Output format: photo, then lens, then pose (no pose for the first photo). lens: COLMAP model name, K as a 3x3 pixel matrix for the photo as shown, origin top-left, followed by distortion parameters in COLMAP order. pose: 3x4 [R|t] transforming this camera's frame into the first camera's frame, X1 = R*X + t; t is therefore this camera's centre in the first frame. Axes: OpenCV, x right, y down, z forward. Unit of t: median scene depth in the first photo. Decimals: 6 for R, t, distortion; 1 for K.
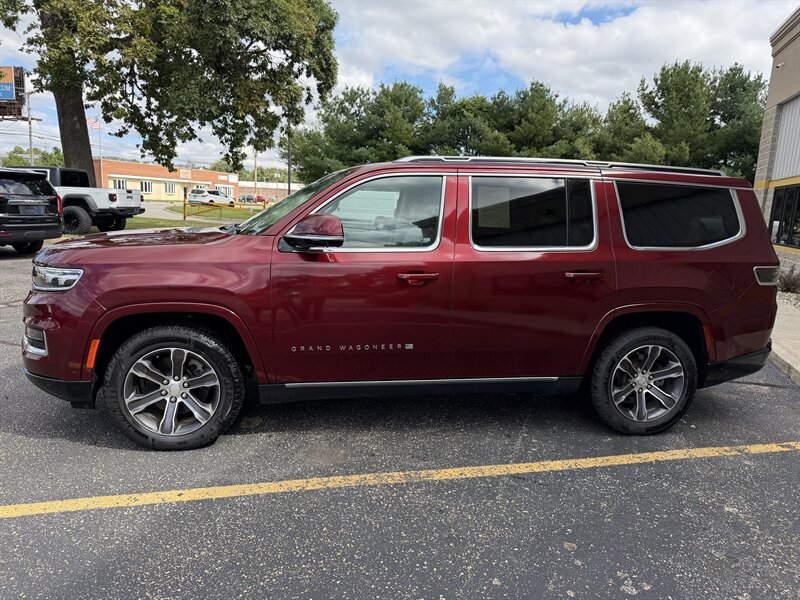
lens RADIAL K [[567.9, 0, 396.4], [0, 567.9, 296.2], [0, 0, 1]] dist [0.023186, -0.021004]
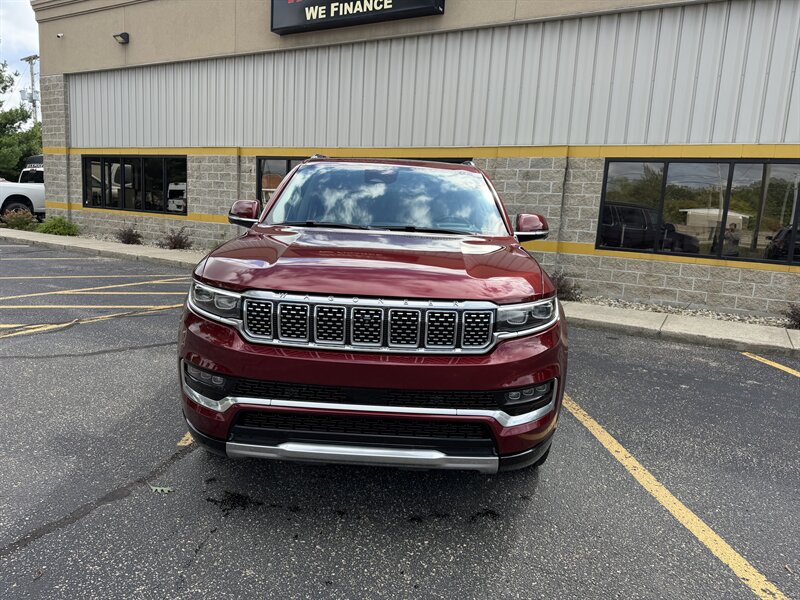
lens RADIAL K [[567.9, 0, 396.4], [0, 567.9, 296.2], [0, 0, 1]] dist [0.023186, -0.021004]
pose [[0.184956, -0.184325, 0.965306, -0.141606], [0.112936, 0.979732, 0.165441, -0.020719], [-0.976236, 0.078418, 0.202025, 0.106575]]
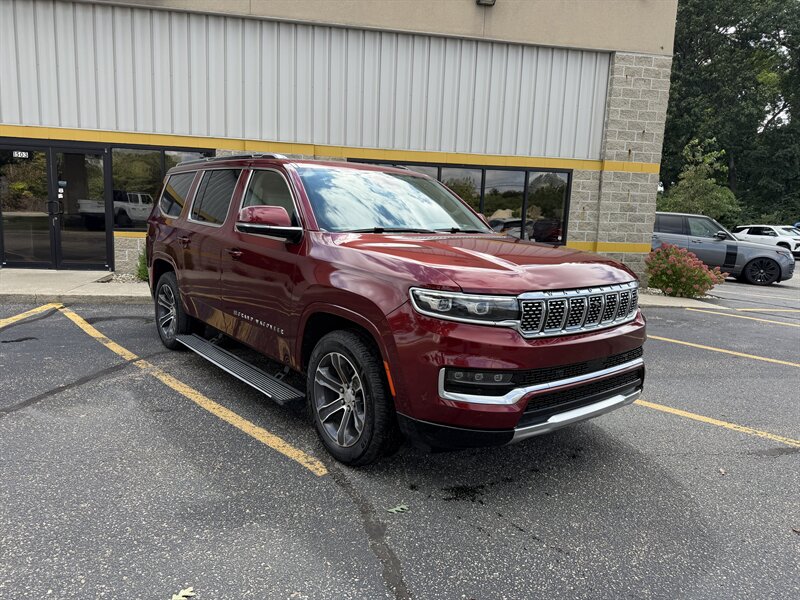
lens RADIAL K [[567.9, 0, 396.4], [0, 567.9, 296.2], [0, 0, 1]] dist [0.023186, -0.021004]
pose [[-0.492147, -0.185707, 0.850473, -0.136141], [0.082399, 0.962656, 0.257885, -0.034233], [-0.866604, 0.196995, -0.458466, 0.195066]]
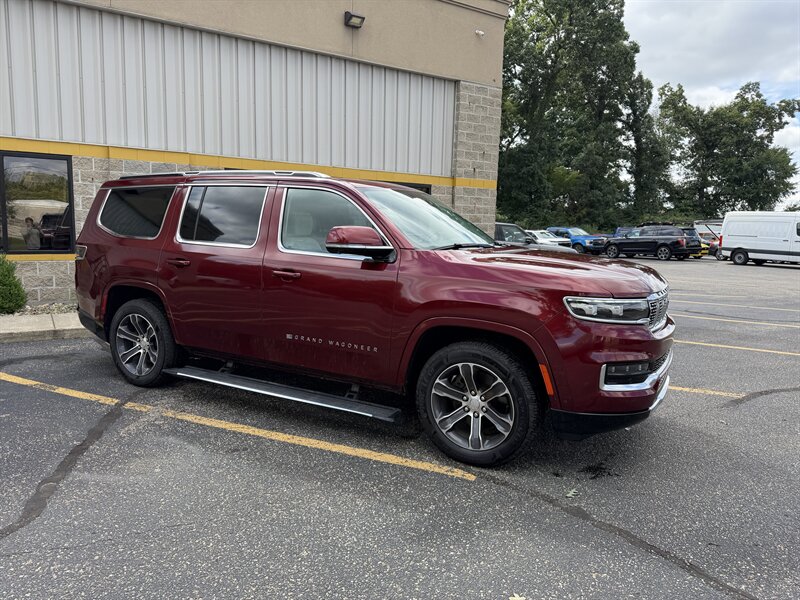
lens RADIAL K [[563.0, 0, 396.6], [0, 563.0, 293.3], [0, 0, 1]] dist [0.043479, -0.053385]
pose [[-0.786762, -0.128524, 0.603728, -0.099742], [0.045663, 0.963284, 0.264574, -0.040841], [-0.615566, 0.235725, -0.752006, 0.244494]]
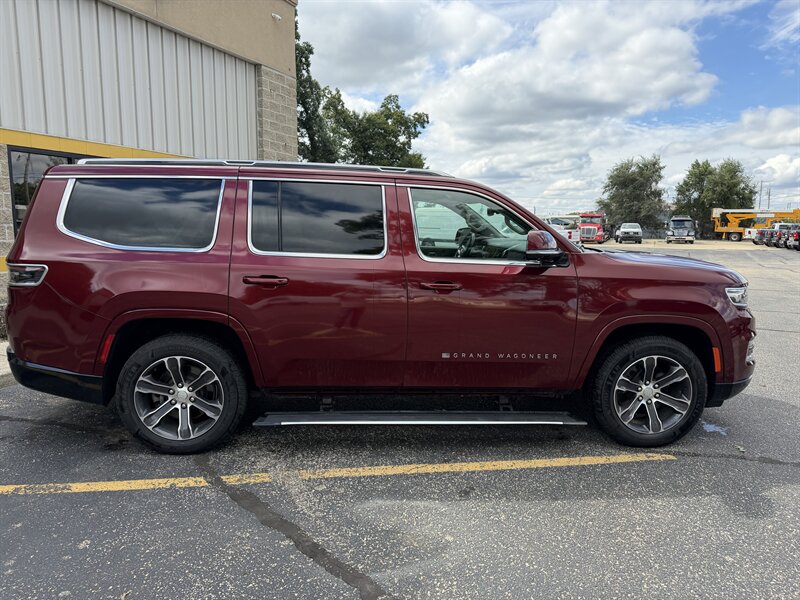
lens RADIAL K [[560.9, 0, 400.0], [0, 560.9, 300.0], [0, 0, 1]] dist [0.080225, -0.113769]
pose [[-0.995659, -0.063838, 0.067729, -0.005105], [-0.041467, 0.955748, 0.291251, -0.042391], [-0.083324, 0.287178, -0.954246, 0.271523]]
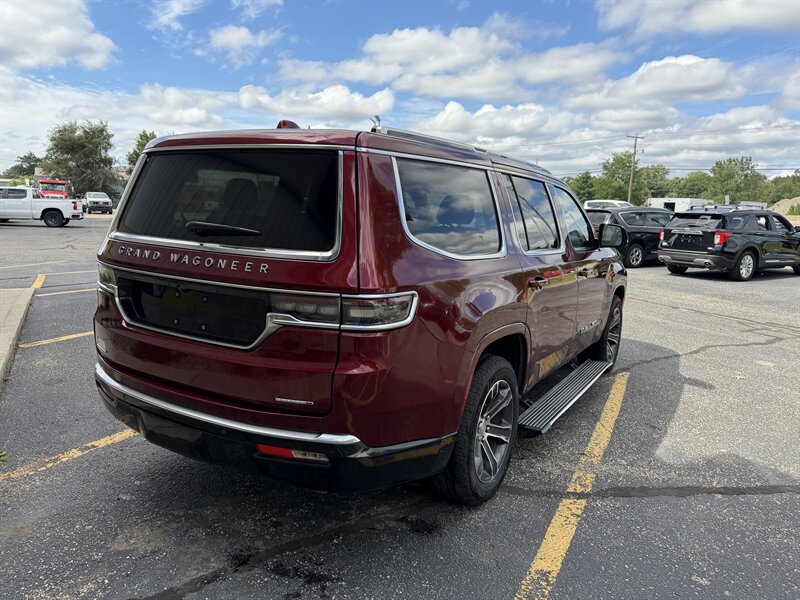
lens RADIAL K [[567.9, 0, 396.4], [0, 567.9, 296.2], [0, 0, 1]] dist [0.023186, -0.021004]
pose [[-0.650472, 0.052120, -0.757739, 0.121320], [-0.183545, 0.957288, 0.223407, -0.029466], [0.737019, 0.284400, -0.613123, 0.215403]]
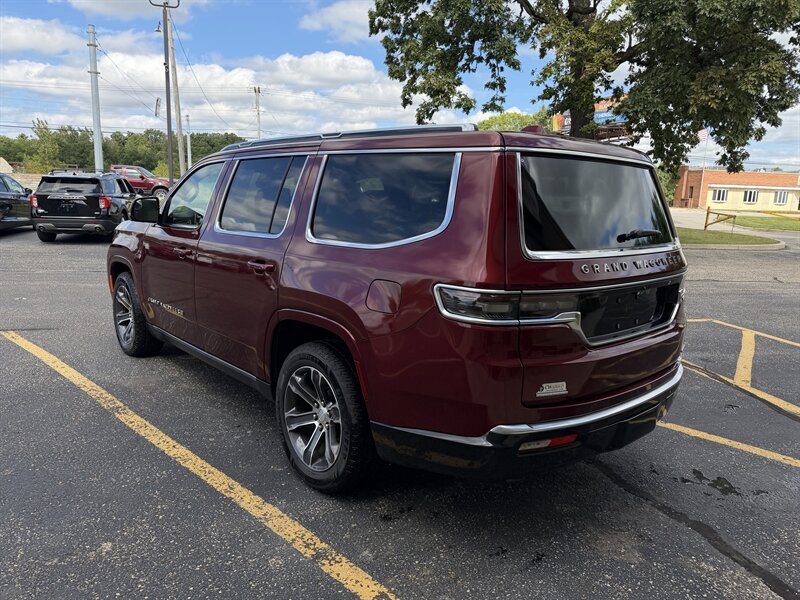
lens RADIAL K [[567.9, 0, 396.4], [0, 567.9, 296.2], [0, 0, 1]] dist [0.023186, -0.021004]
pose [[0.531037, 0.128382, -0.837566, 0.132401], [-0.146242, 0.987509, 0.058645, -0.008130], [0.834633, 0.091345, 0.543179, 0.079802]]
